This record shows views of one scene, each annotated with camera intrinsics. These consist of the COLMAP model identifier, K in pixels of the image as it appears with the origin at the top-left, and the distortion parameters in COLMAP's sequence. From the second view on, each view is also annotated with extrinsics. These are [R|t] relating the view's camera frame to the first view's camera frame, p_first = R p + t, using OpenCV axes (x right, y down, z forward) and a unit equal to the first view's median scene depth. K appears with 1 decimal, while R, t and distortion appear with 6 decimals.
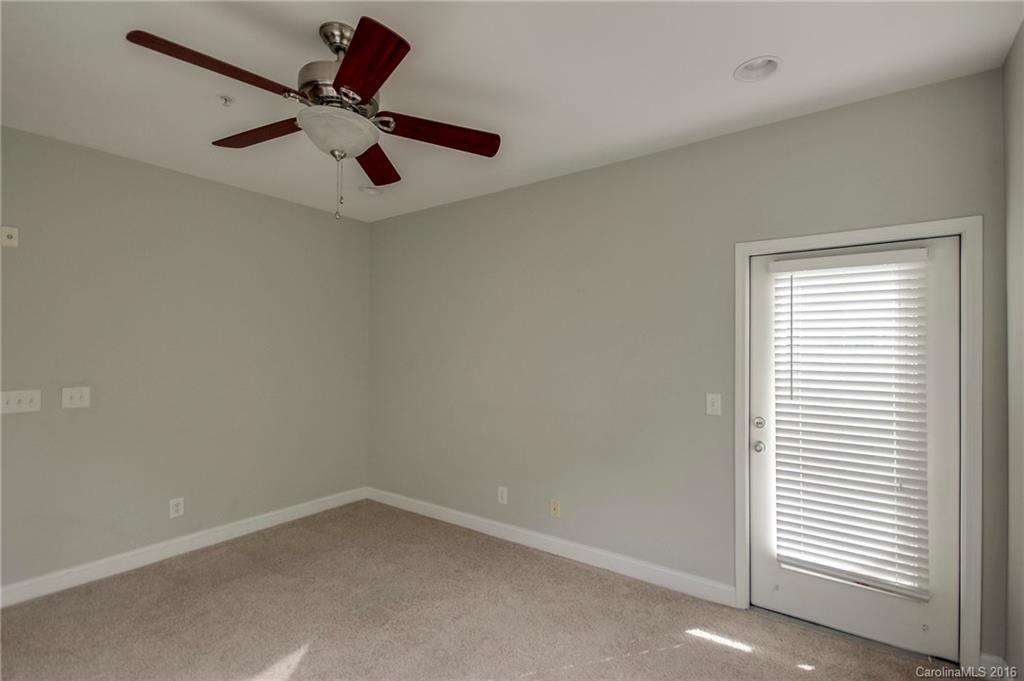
lens RADIAL K [[465.0, 0, 504.7], [0, 465.0, 341.9], [0, 0, 1]] dist [0.007784, -0.007925]
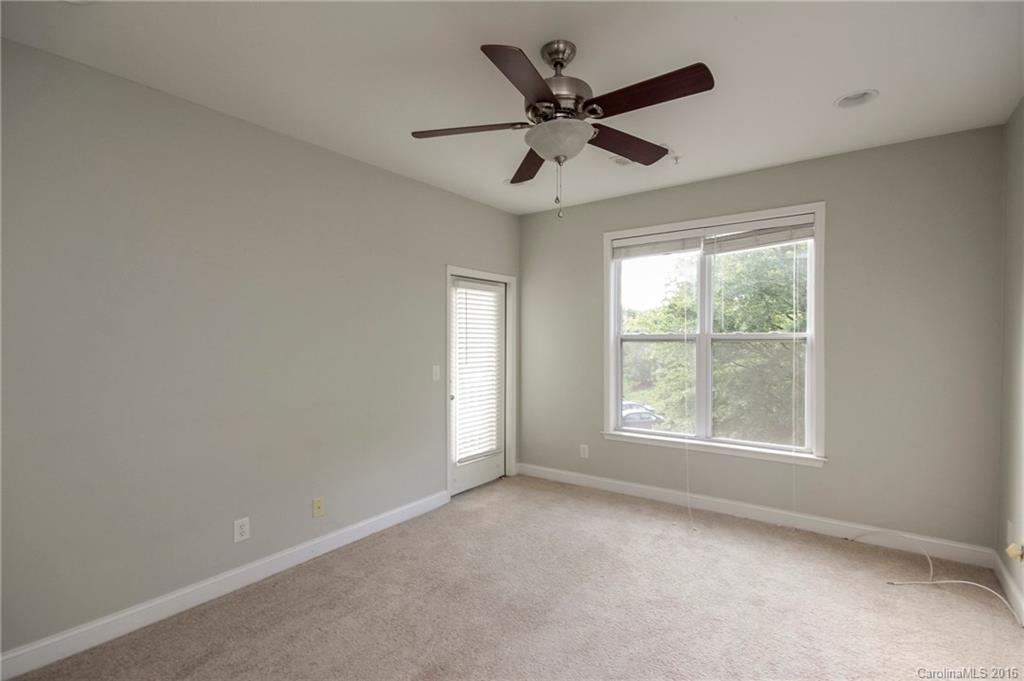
lens RADIAL K [[465.0, 0, 518.8], [0, 465.0, 345.7], [0, 0, 1]] dist [0.007784, -0.007925]
pose [[0.011775, -0.022129, 0.999686, -1.044110], [-0.009238, 0.999710, 0.022238, 0.015616], [-0.999888, -0.009497, 0.011567, 0.765727]]
